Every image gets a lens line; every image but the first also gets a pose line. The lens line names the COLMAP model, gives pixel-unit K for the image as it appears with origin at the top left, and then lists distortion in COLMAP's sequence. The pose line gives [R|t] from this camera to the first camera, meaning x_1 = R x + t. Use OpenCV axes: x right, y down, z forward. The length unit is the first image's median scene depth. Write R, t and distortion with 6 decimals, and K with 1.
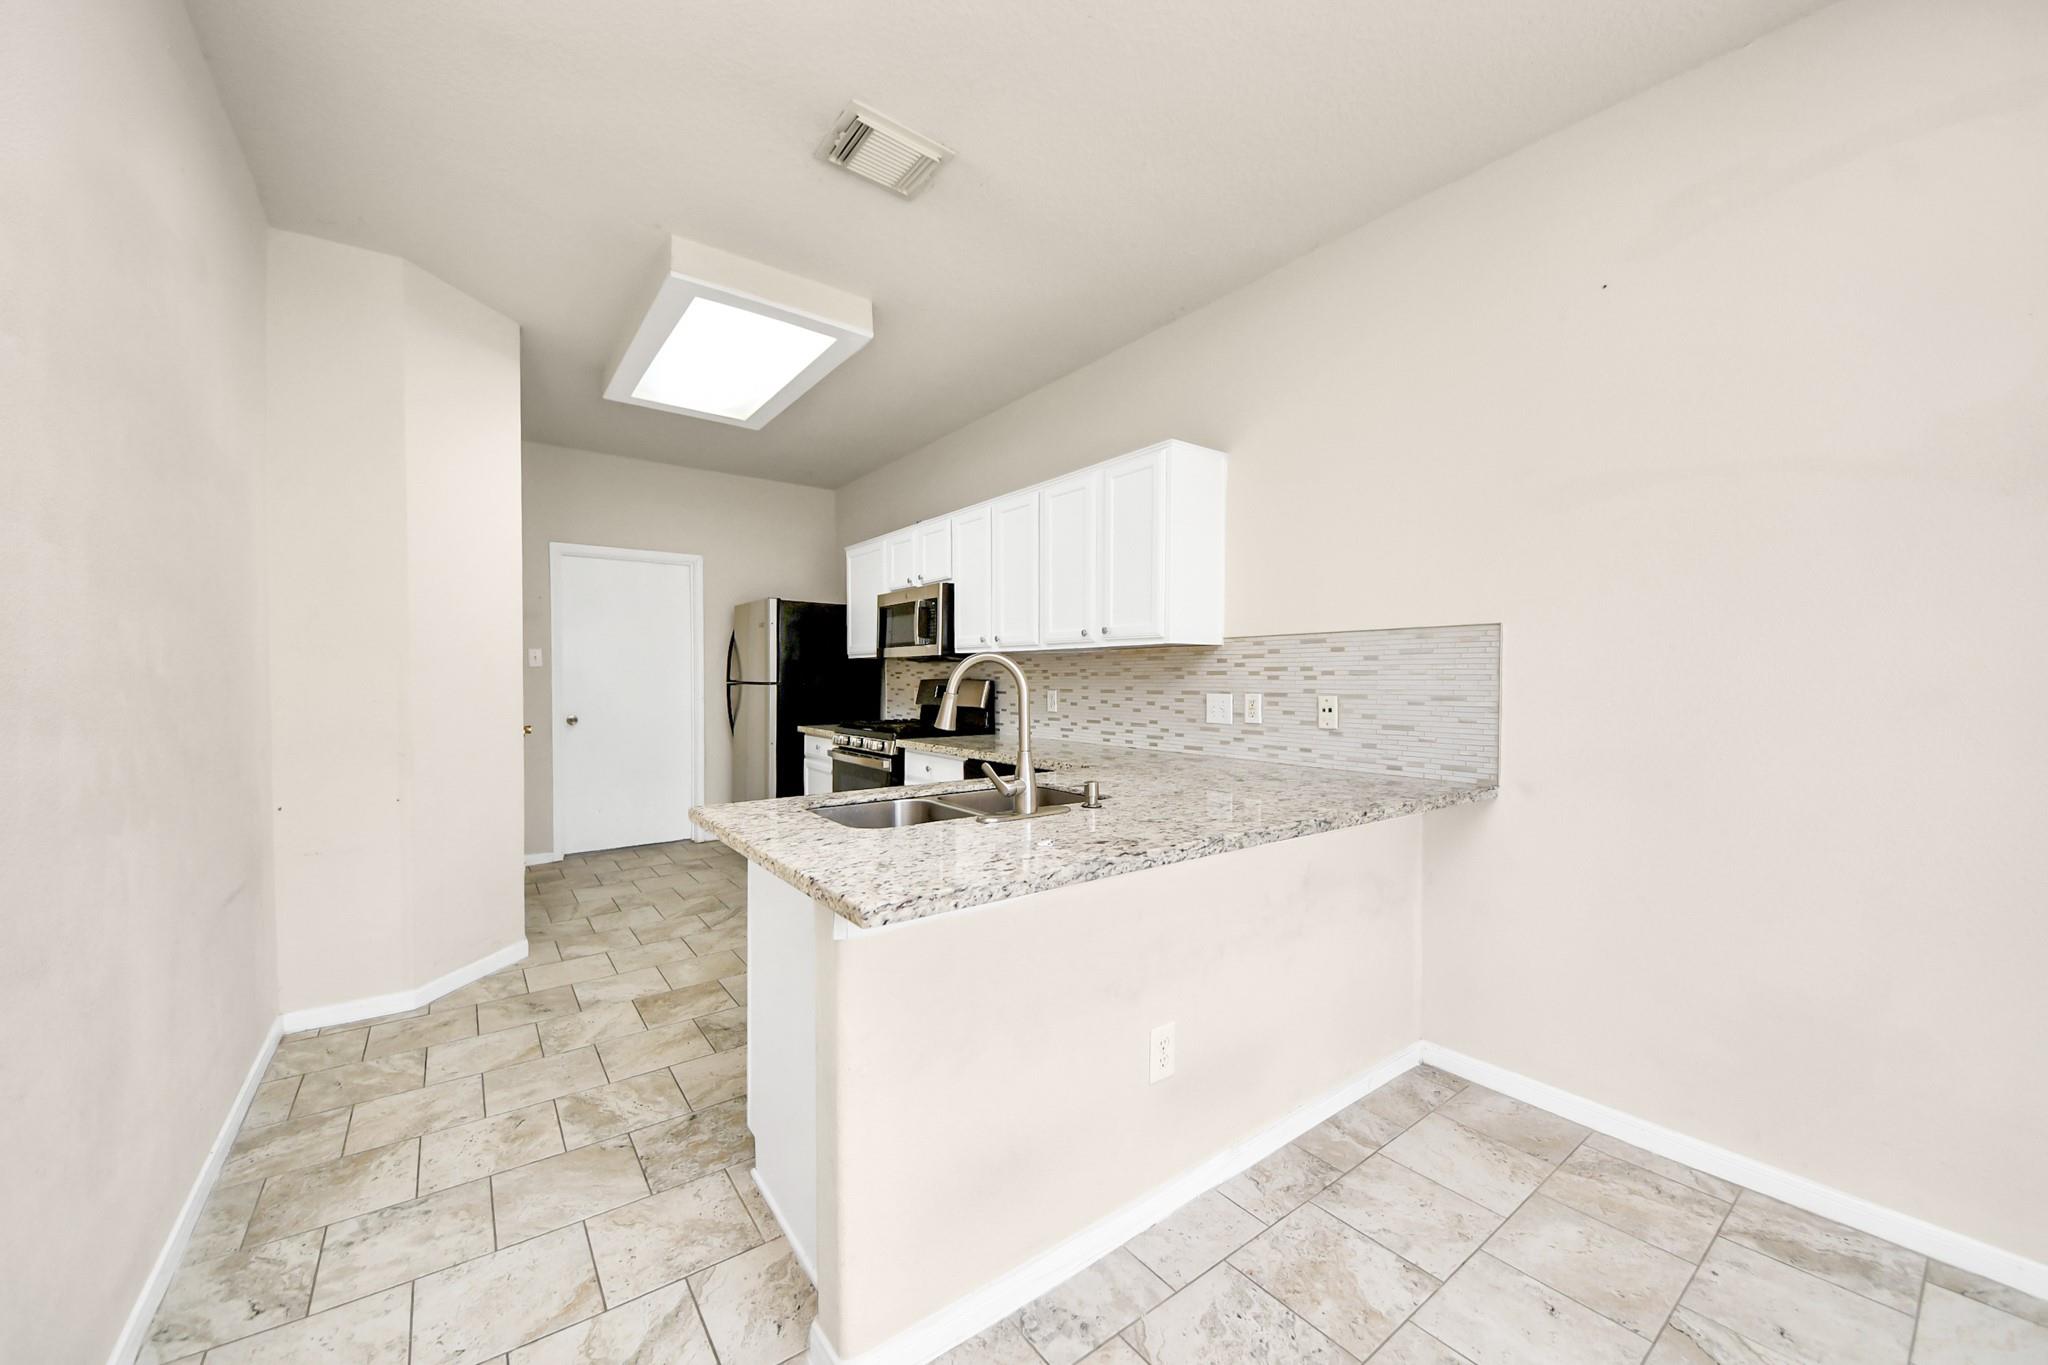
lens RADIAL K [[736.7, 0, 1031.0], [0, 736.7, 693.0], [0, 0, 1]] dist [0.015521, -0.013473]
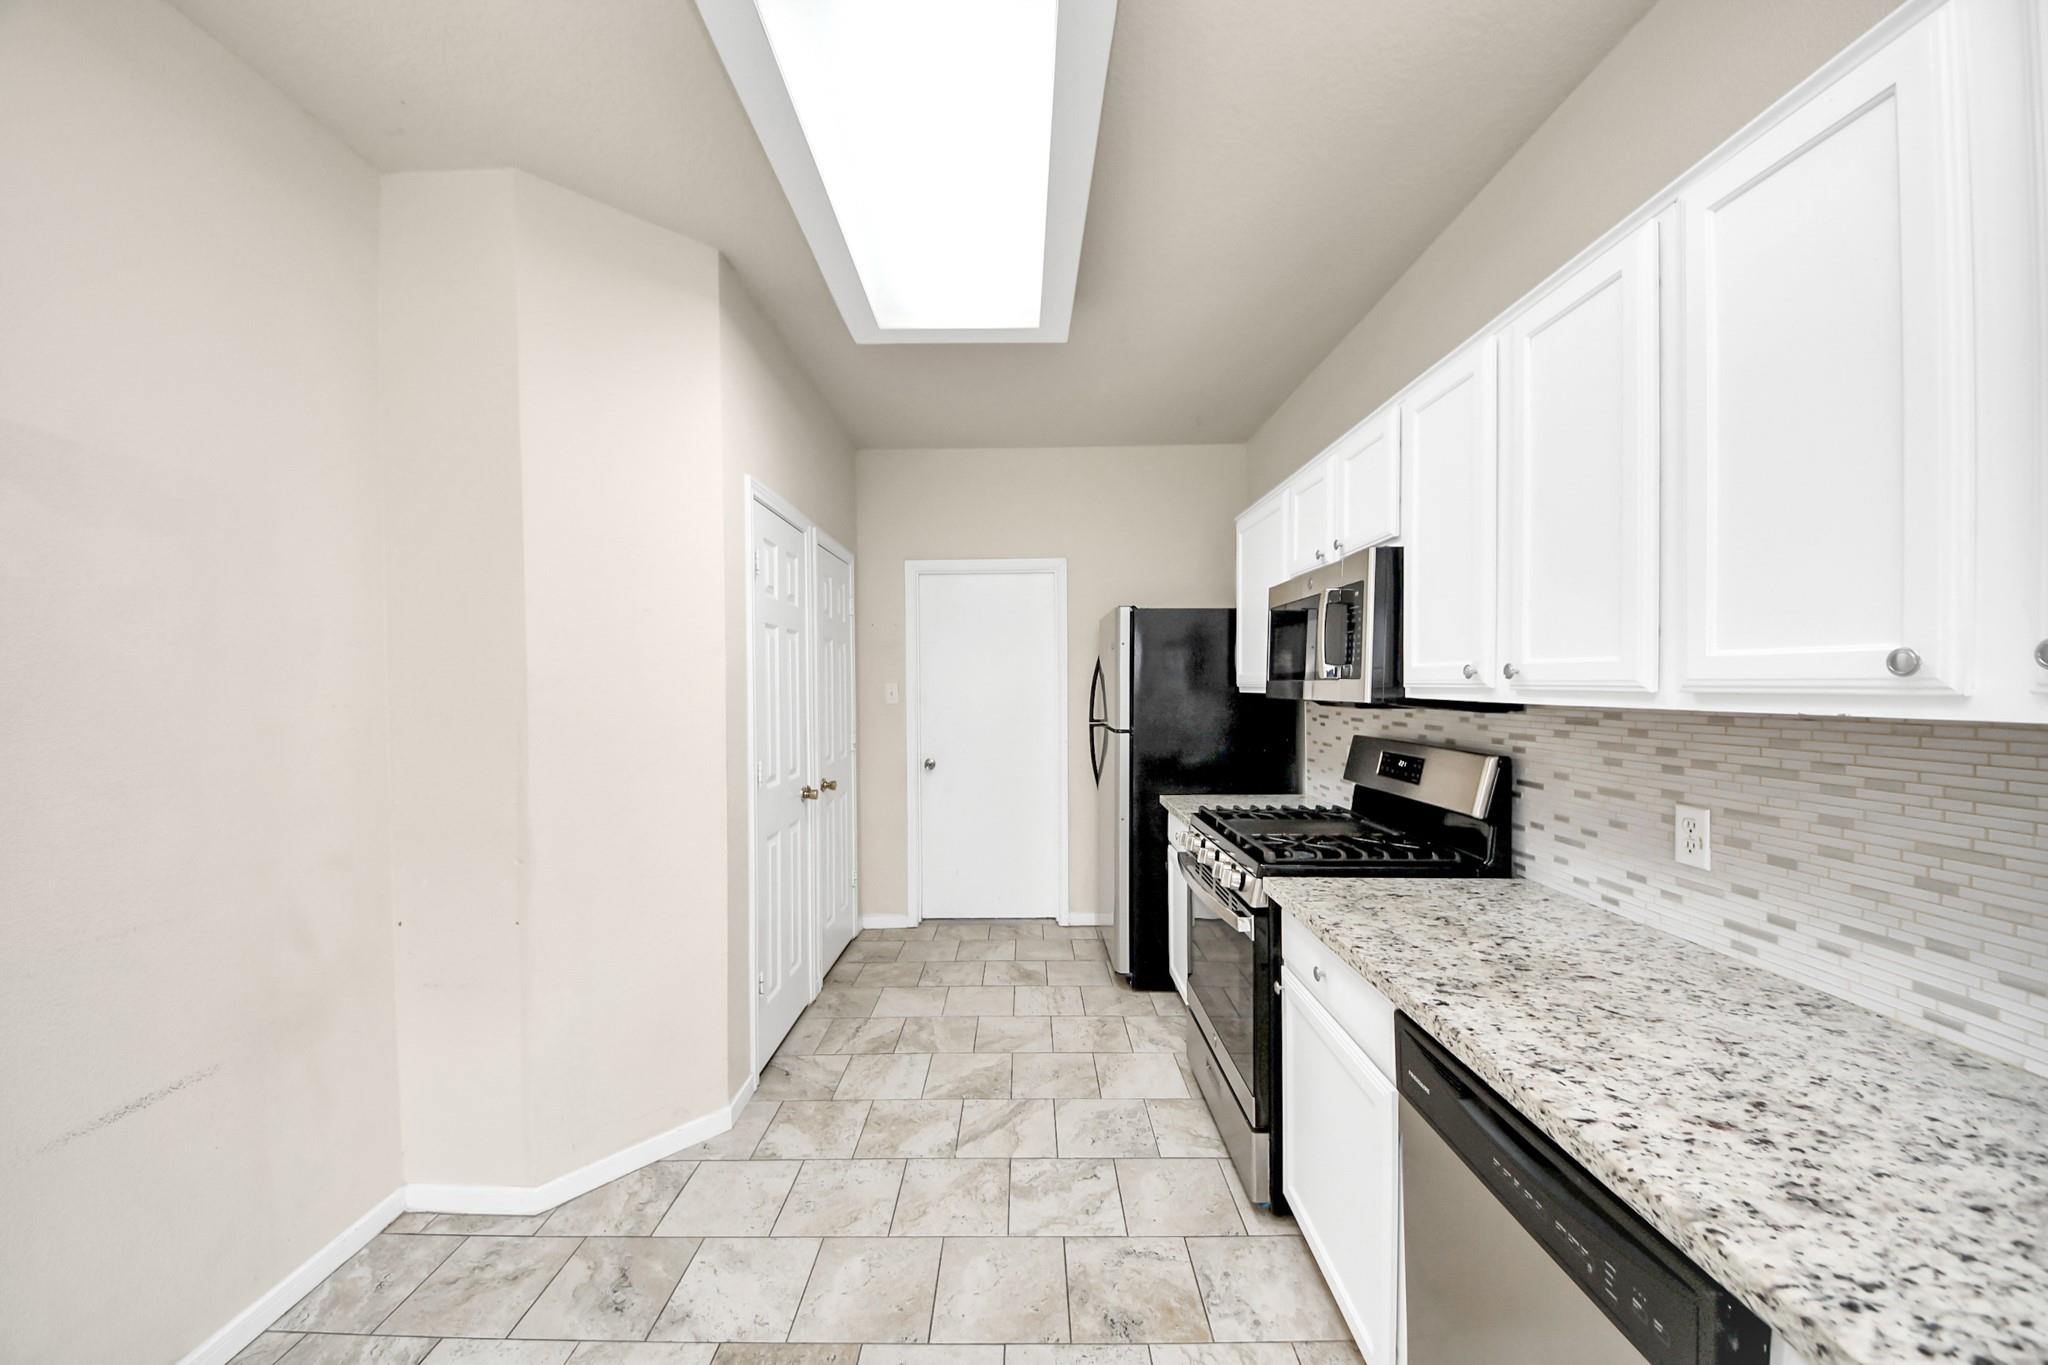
lens RADIAL K [[736.7, 0, 1031.0], [0, 736.7, 693.0], [0, 0, 1]] dist [0.015521, -0.013473]
pose [[0.796785, 0.001619, -0.604260, -0.011562], [-0.005746, 0.999972, -0.004897, -0.056719], [0.604235, 0.007374, 0.796772, 0.517979]]
